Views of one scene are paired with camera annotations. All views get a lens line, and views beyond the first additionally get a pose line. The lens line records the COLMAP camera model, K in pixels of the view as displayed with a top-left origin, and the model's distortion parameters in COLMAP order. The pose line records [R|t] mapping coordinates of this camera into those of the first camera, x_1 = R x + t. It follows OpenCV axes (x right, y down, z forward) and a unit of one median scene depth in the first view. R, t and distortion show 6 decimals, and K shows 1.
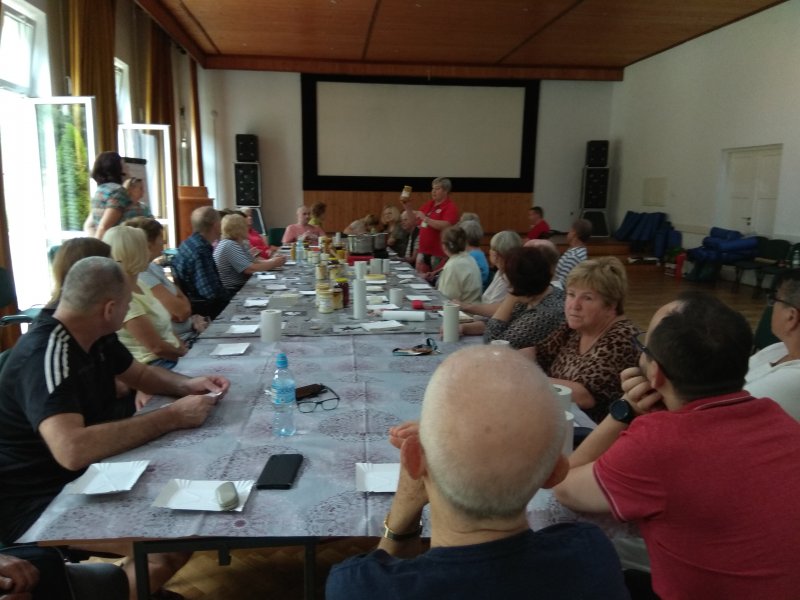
lens RADIAL K [[591.8, 0, 400.0], [0, 591.8, 300.0], [0, 0, 1]] dist [-0.001623, -0.001846]
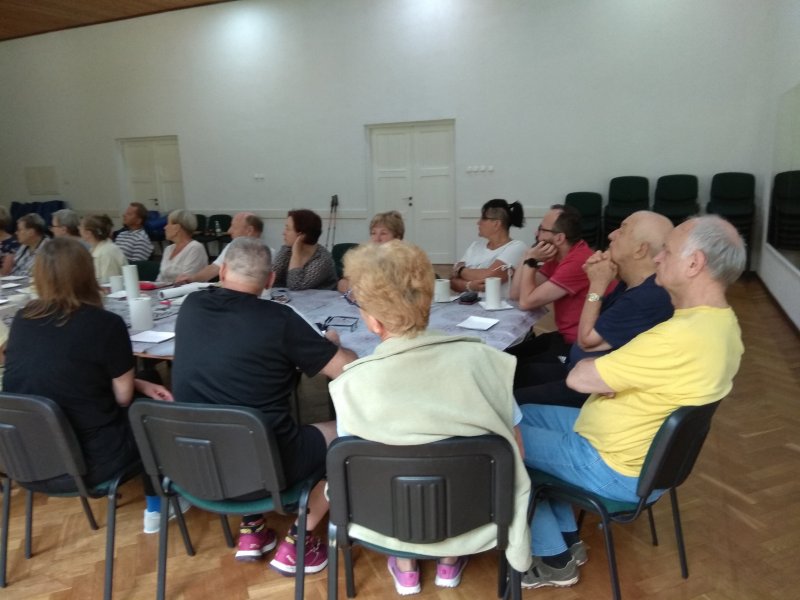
lens RADIAL K [[591.8, 0, 400.0], [0, 591.8, 300.0], [0, 0, 1]] dist [-0.001623, -0.001846]
pose [[0.442958, -0.204086, 0.873005, -0.266058], [0.190781, 0.972901, 0.130638, -0.008465], [-0.876008, 0.108686, 0.469890, 0.068063]]
